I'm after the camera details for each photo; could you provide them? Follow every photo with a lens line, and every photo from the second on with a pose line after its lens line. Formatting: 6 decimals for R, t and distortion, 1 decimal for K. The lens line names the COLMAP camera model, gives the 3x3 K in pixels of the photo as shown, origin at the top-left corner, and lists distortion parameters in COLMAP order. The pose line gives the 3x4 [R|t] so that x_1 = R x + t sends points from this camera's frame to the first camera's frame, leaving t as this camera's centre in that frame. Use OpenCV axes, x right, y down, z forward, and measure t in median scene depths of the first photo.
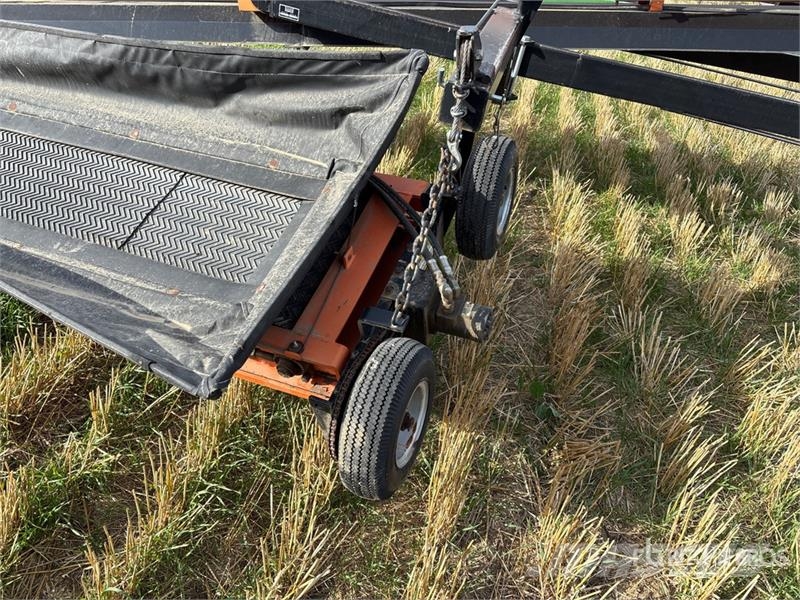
lens RADIAL K [[615.8, 0, 400.5], [0, 615.8, 297.5], [0, 0, 1]] dist [0.049405, -0.037985]
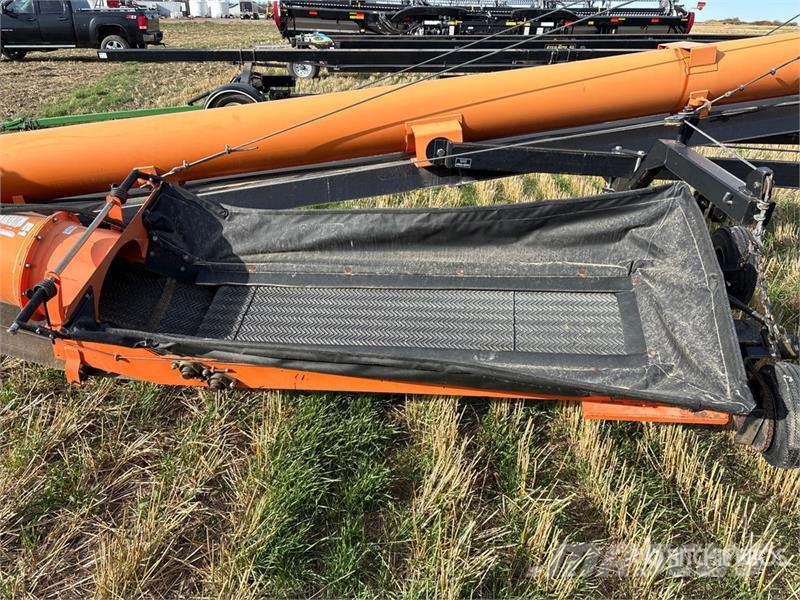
lens RADIAL K [[615.8, 0, 402.5], [0, 615.8, 303.0], [0, 0, 1]] dist [0.049405, -0.037985]
pose [[0.969854, -0.195258, 0.145798, -0.801801], [0.212321, 0.970720, -0.112346, -0.073782], [-0.119593, 0.139915, 0.982915, -0.329909]]
